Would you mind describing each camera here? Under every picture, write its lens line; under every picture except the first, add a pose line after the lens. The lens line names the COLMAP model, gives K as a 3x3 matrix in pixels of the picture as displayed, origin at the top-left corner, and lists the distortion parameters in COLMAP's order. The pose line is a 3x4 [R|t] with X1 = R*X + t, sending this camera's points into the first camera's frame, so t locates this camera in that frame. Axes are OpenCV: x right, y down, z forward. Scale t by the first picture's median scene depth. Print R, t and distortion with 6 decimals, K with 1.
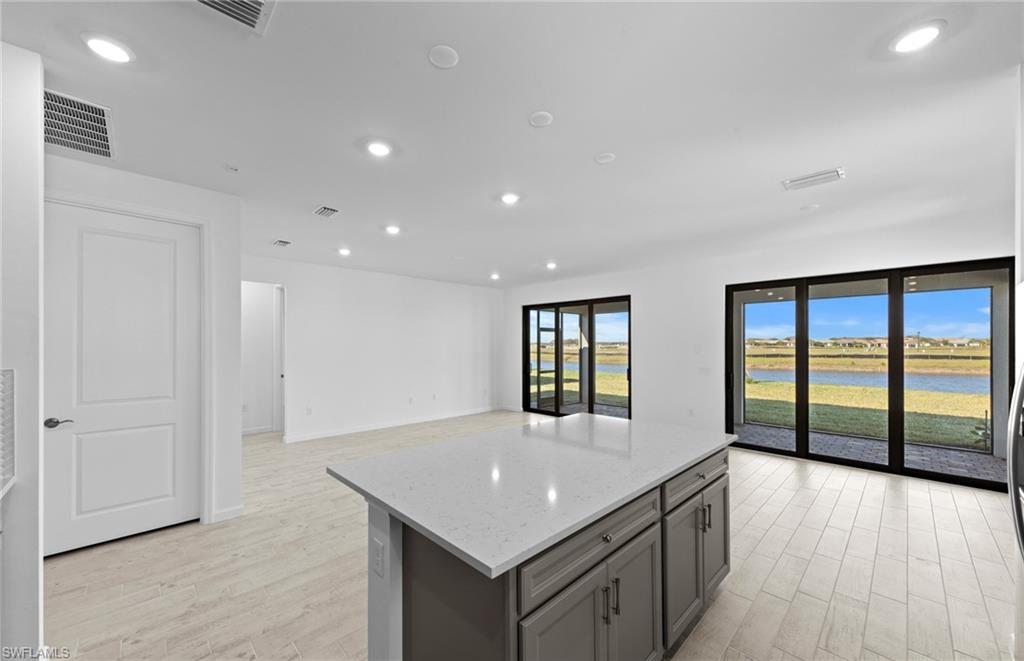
lens RADIAL K [[386.9, 0, 512.1], [0, 386.9, 344.5], [0, 0, 1]] dist [0.008095, 0.000033]
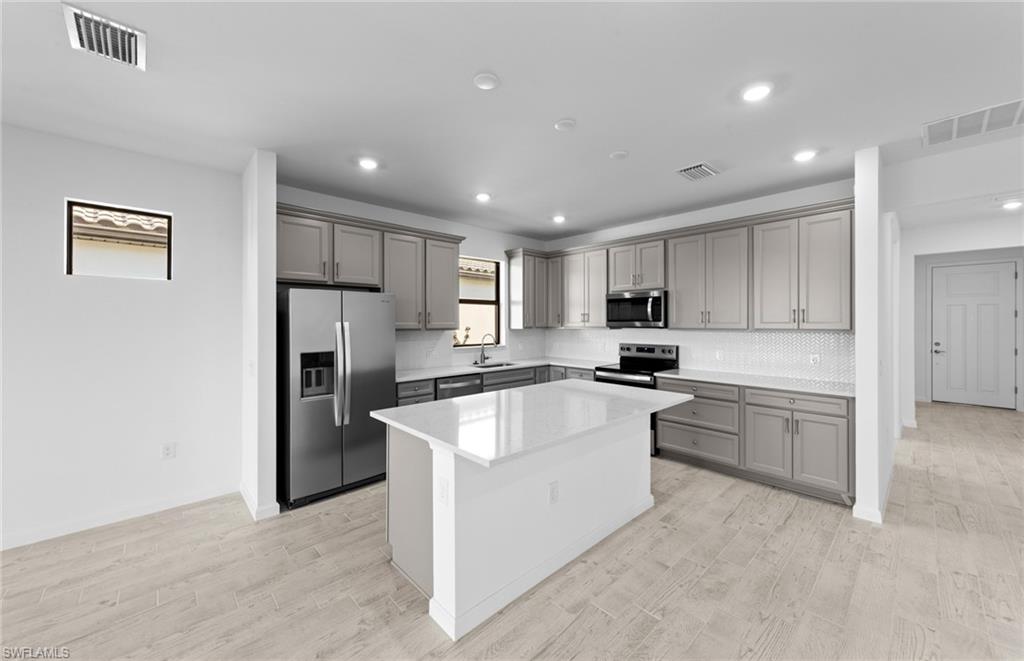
lens RADIAL K [[385.3, 0, 508.3], [0, 385.3, 321.7], [0, 0, 1]] dist [0.013131, -0.000043]
pose [[-0.999592, 0.001759, 0.028510, 0.054421], [0.001700, 0.999996, -0.002102, 0.001291], [-0.028514, -0.002052, -0.999591, 0.561113]]
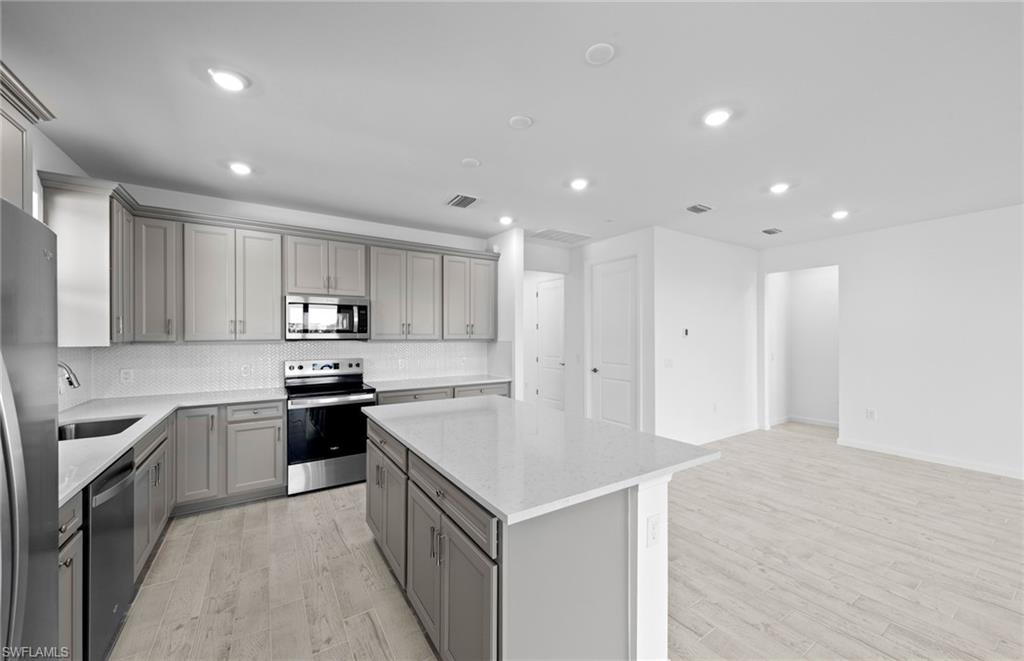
lens RADIAL K [[378.9, 0, 513.5], [0, 378.9, 335.6], [0, 0, 1]] dist [0.001186, -0.000245]
pose [[-0.202973, 0.000715, -0.979184, 0.286232], [0.003052, 0.999995, 0.000098, 0.004163], [0.979180, -0.002969, -0.202974, 0.312150]]
